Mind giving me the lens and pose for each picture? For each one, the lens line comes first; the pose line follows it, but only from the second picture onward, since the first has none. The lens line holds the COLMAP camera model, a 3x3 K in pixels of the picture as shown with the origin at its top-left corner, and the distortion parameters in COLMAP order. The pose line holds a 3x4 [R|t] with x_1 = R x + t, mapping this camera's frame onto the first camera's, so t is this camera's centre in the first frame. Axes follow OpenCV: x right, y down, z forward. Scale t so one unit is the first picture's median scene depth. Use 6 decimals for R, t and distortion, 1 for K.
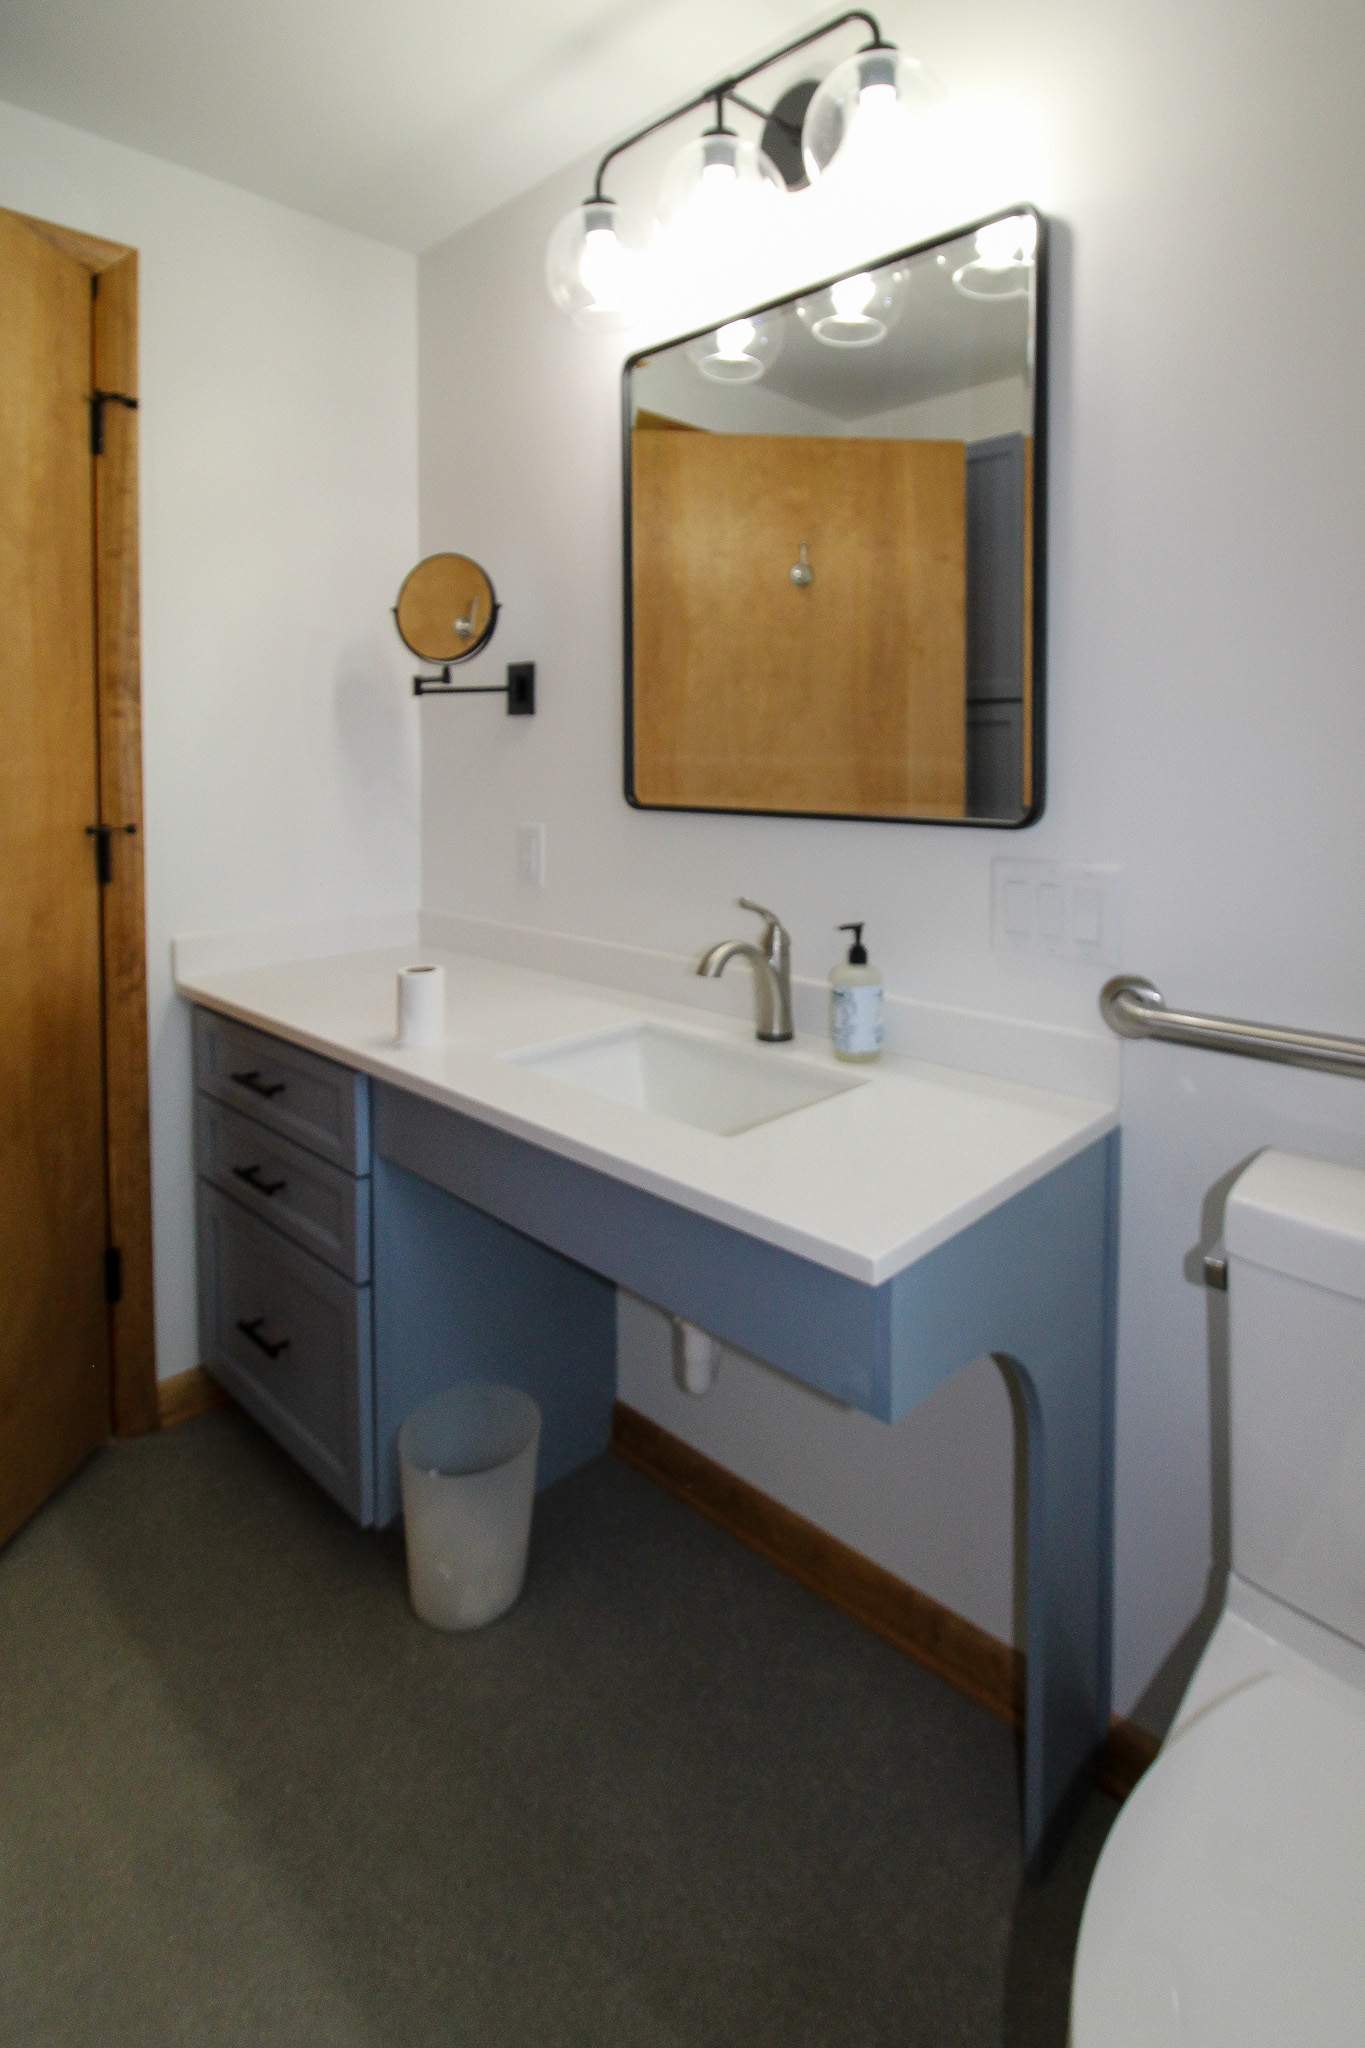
lens RADIAL K [[955.0, 0, 734.9], [0, 955.0, 833.0], [0, 0, 1]] dist [-0.013837, -0.002494]
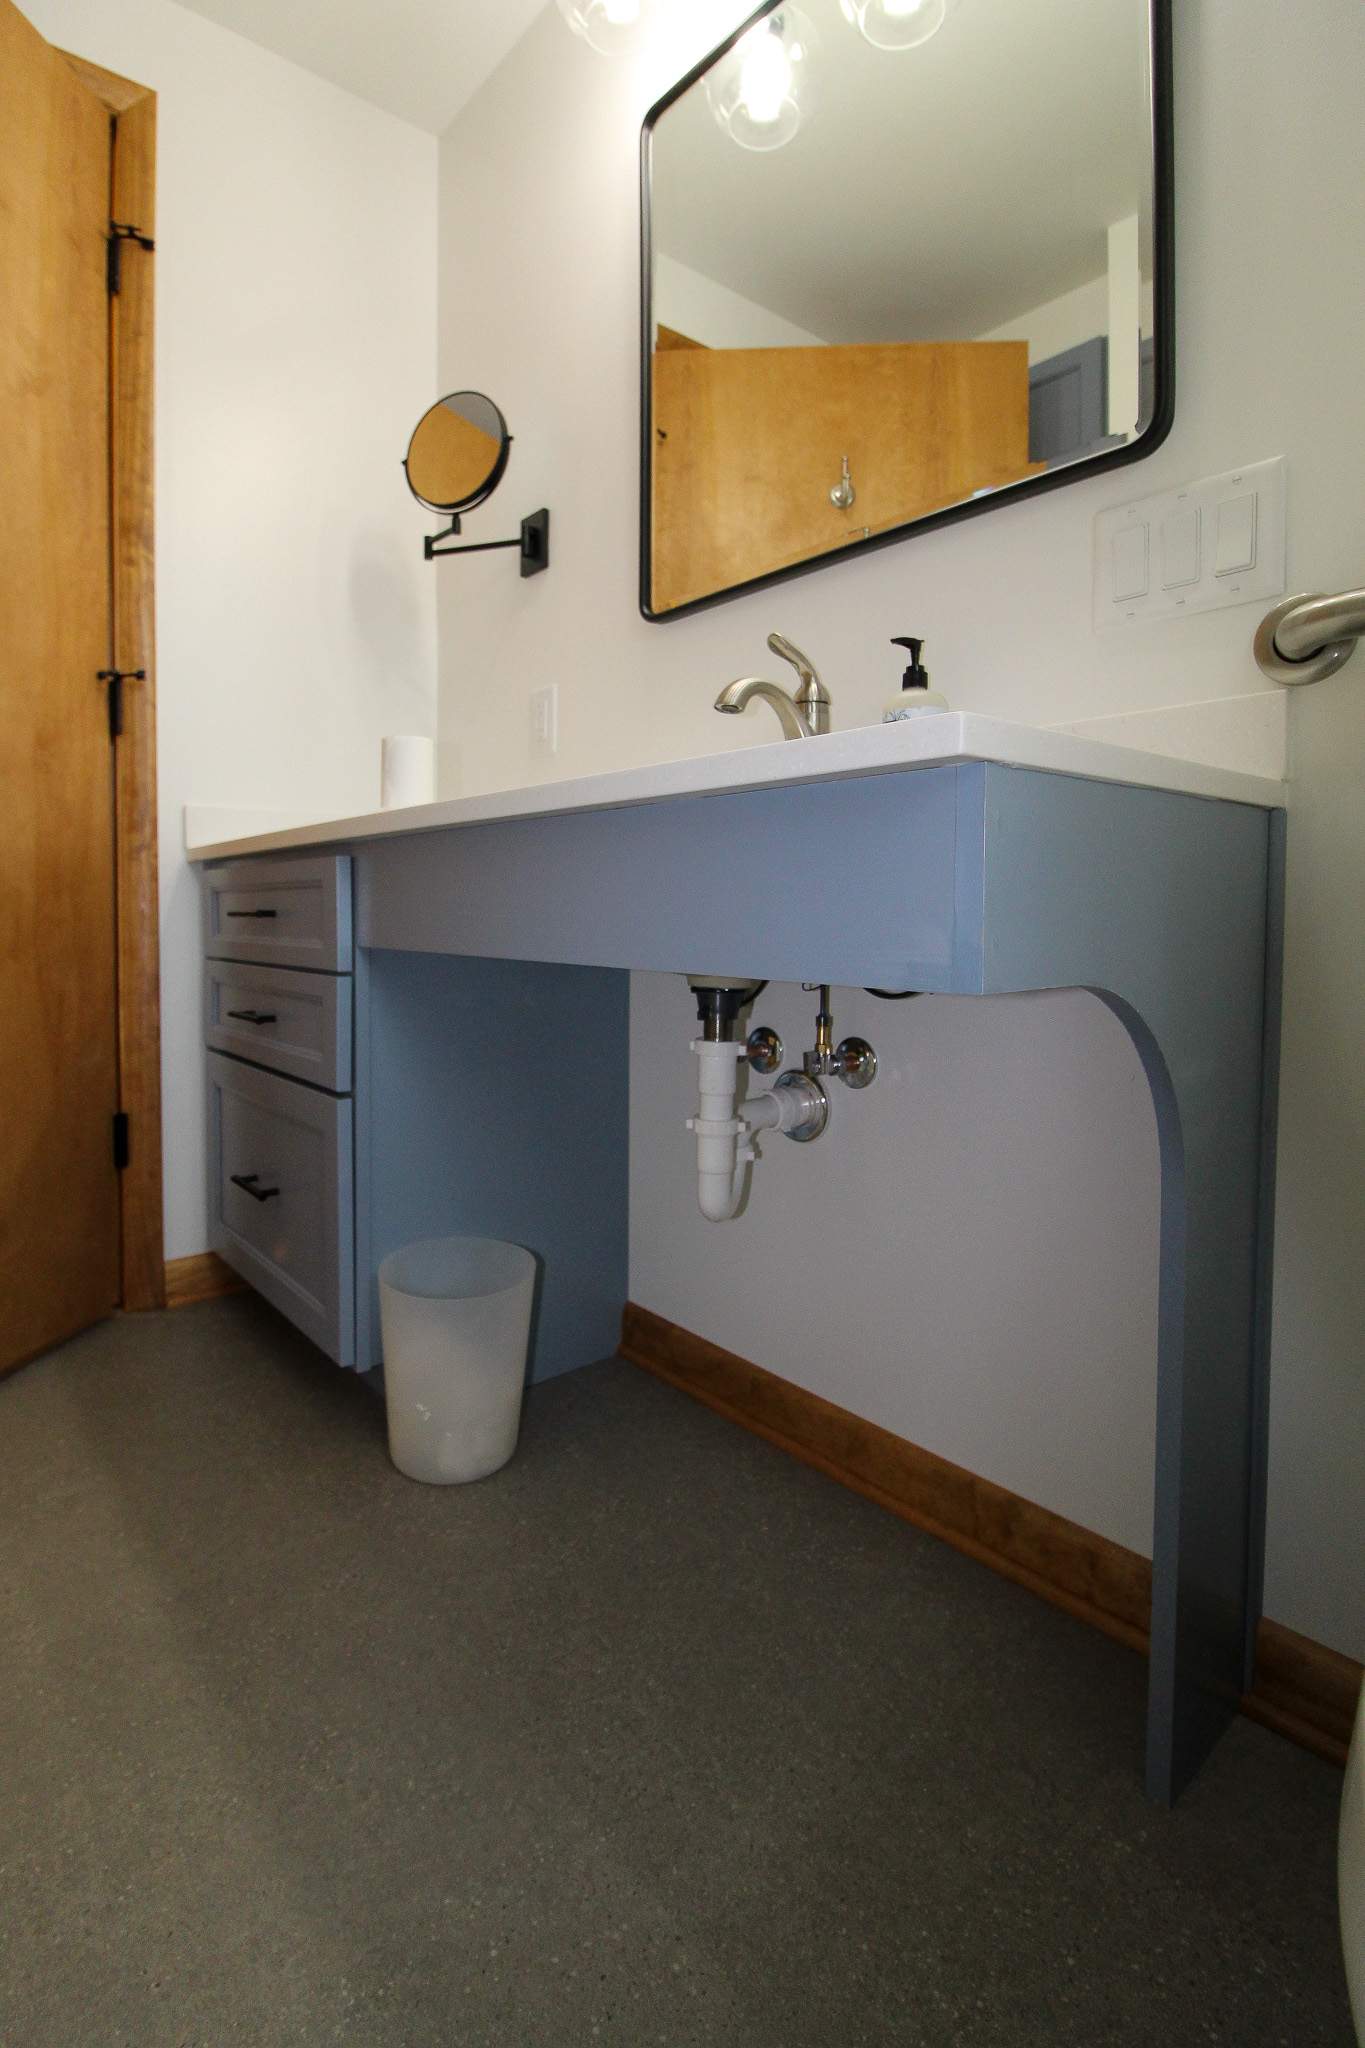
lens RADIAL K [[964.6, 0, 624.2], [0, 964.6, 859.3], [0, 0, 1]] dist [-0.021475, -0.001707]
pose [[0.988779, 0.007752, -0.149187, 0.004682], [-0.008307, 0.999961, -0.003100, 0.183198], [0.149157, 0.004304, 0.988804, 0.099171]]
